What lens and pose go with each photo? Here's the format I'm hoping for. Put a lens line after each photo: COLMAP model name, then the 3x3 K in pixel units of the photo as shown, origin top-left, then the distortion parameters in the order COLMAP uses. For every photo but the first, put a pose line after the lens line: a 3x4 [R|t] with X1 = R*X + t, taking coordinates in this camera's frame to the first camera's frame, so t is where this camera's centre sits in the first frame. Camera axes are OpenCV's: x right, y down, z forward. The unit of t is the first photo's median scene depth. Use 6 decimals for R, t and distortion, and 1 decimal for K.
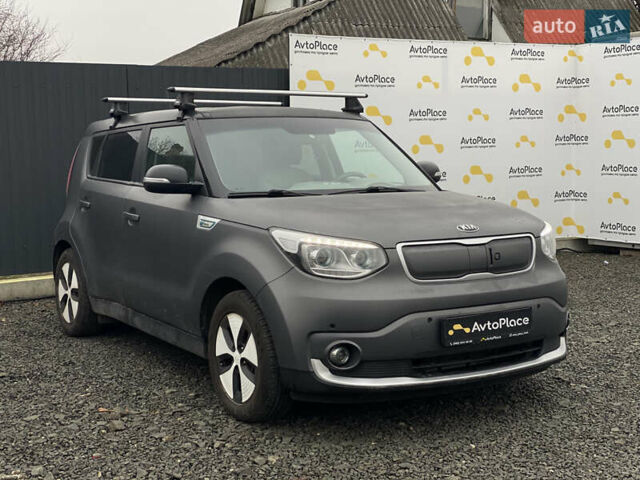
lens RADIAL K [[948.7, 0, 319.3], [0, 948.7, 240.6], [0, 0, 1]] dist [0.131591, 0.000000]
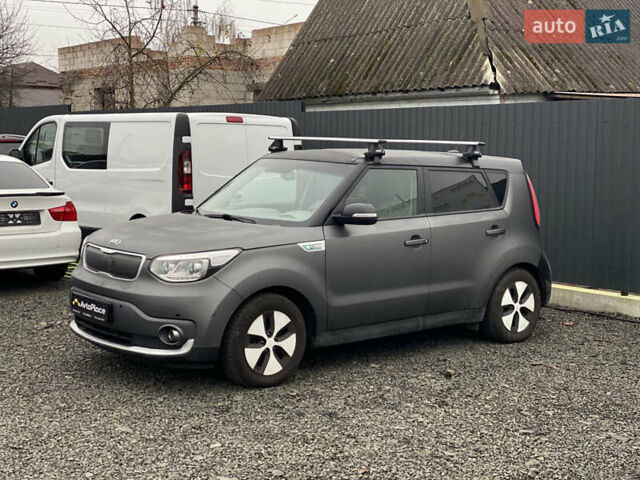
lens RADIAL K [[948.7, 0, 313.0], [0, 948.7, 243.8], [0, 0, 1]] dist [0.131591, 0.000000]
pose [[0.125629, 0.122682, -0.984462, 1.651578], [-0.119520, 0.986968, 0.107743, -0.206018], [0.984851, 0.104127, 0.138655, 1.111812]]
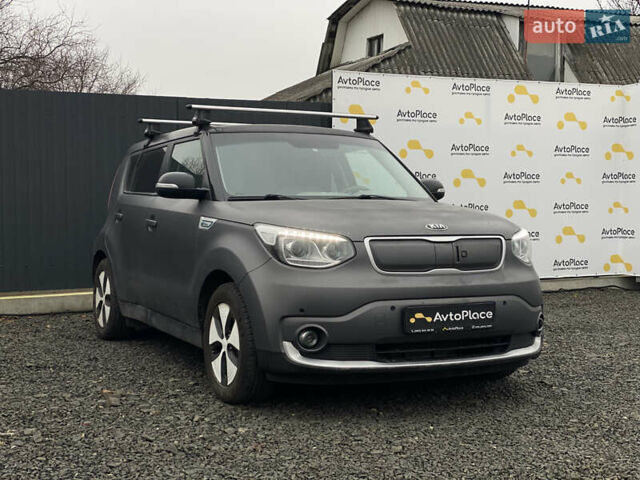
lens RADIAL K [[948.7, 0, 325.1], [0, 948.7, 240.3], [0, 0, 1]] dist [0.131591, 0.000000]
pose [[0.995540, 0.019115, -0.092387, 0.131889], [-0.024387, 0.998117, -0.056279, 0.066168], [0.091137, 0.058281, 0.994131, -0.080020]]
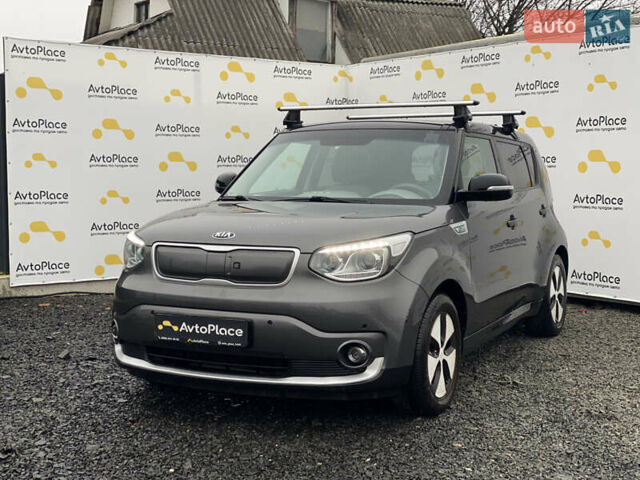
lens RADIAL K [[948.7, 0, 315.1], [0, 948.7, 241.0], [0, 0, 1]] dist [0.131591, 0.000000]
pose [[0.514991, 0.074041, -0.853992, 1.106214], [-0.085542, 0.995729, 0.034745, -0.052418], [0.852917, 0.055159, 0.519125, 0.556027]]
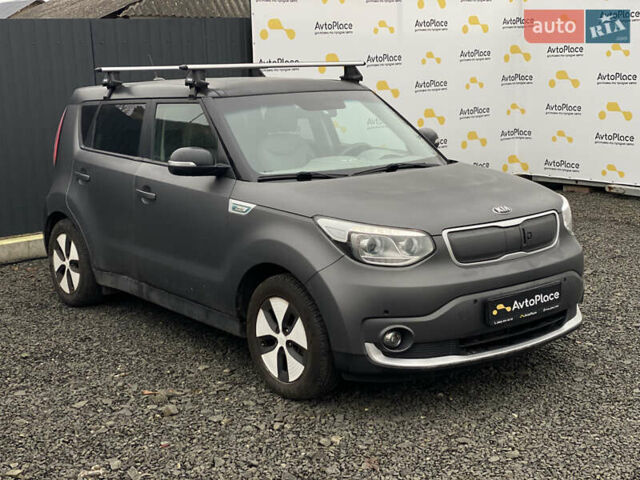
lens RADIAL K [[948.7, 0, 315.6], [0, 948.7, 240.3], [0, 0, 1]] dist [0.131591, 0.000000]
pose [[0.994431, -0.035919, 0.099077, -0.156299], [0.027171, 0.995726, 0.088272, -0.079474], [-0.101824, -0.085089, 0.991157, -0.025370]]
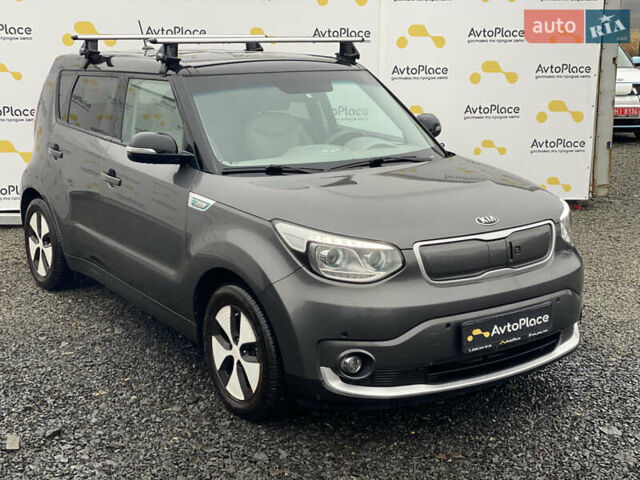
lens RADIAL K [[948.7, 0, 320.0], [0, 948.7, 234.9], [0, 0, 1]] dist [0.131591, 0.000000]
pose [[0.998818, 0.000073, 0.048604, -0.052379], [-0.006333, 0.991670, 0.128646, -0.118963], [-0.048190, -0.128802, 0.990499, 0.088494]]
